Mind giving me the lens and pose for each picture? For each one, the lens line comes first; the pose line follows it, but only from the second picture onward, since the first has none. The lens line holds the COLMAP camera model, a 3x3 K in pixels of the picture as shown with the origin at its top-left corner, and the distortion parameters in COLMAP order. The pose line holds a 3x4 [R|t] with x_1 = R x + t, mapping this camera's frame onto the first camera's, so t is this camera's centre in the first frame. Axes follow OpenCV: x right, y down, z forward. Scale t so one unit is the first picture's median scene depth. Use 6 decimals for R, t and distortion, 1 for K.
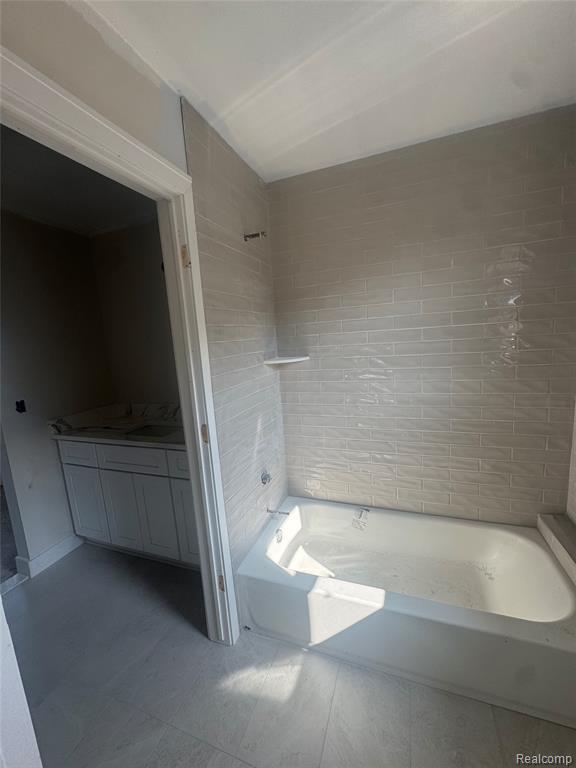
lens RADIAL K [[305.3, 0, 287.4], [0, 305.3, 383.3], [0, 0, 1]] dist [-0.003465, -0.000513]
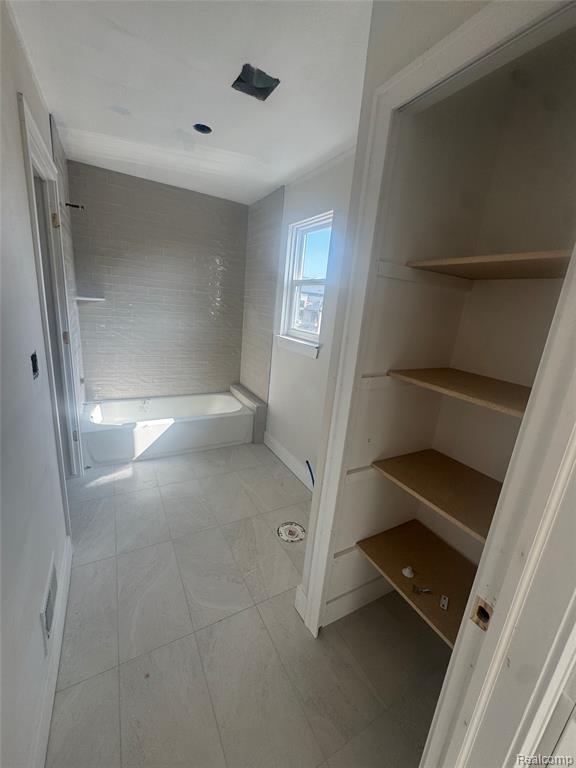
lens RADIAL K [[305.3, 0, 287.4], [0, 305.3, 383.3], [0, 0, 1]] dist [-0.003465, -0.000513]
pose [[0.634306, -0.076410, 0.769297, -0.594557], [-0.012200, 0.993990, 0.108787, 0.163861], [-0.772986, -0.078389, 0.629562, -0.688719]]
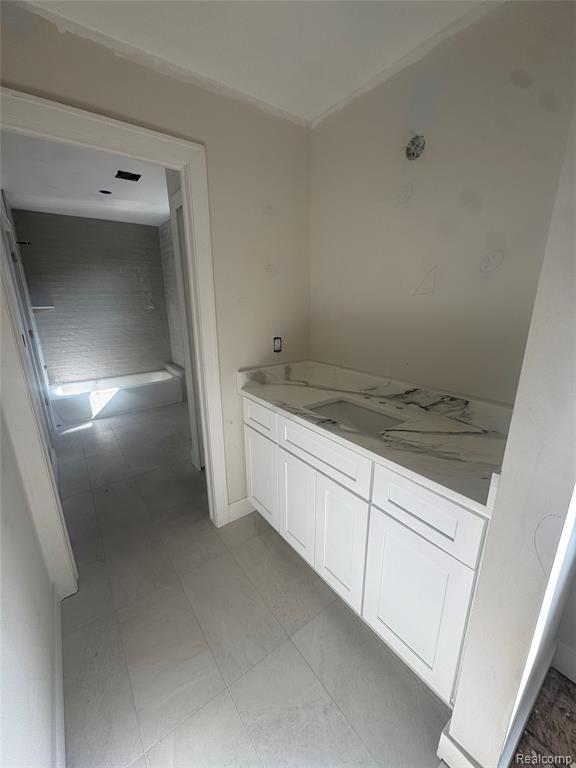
lens RADIAL K [[305.3, 0, 287.4], [0, 305.3, 383.3], [0, 0, 1]] dist [-0.003465, -0.000513]
pose [[0.538044, -0.166070, 0.826396, -0.930732], [0.098618, 0.986069, 0.133950, 0.322239], [-0.837128, 0.009427, 0.546926, -1.488344]]
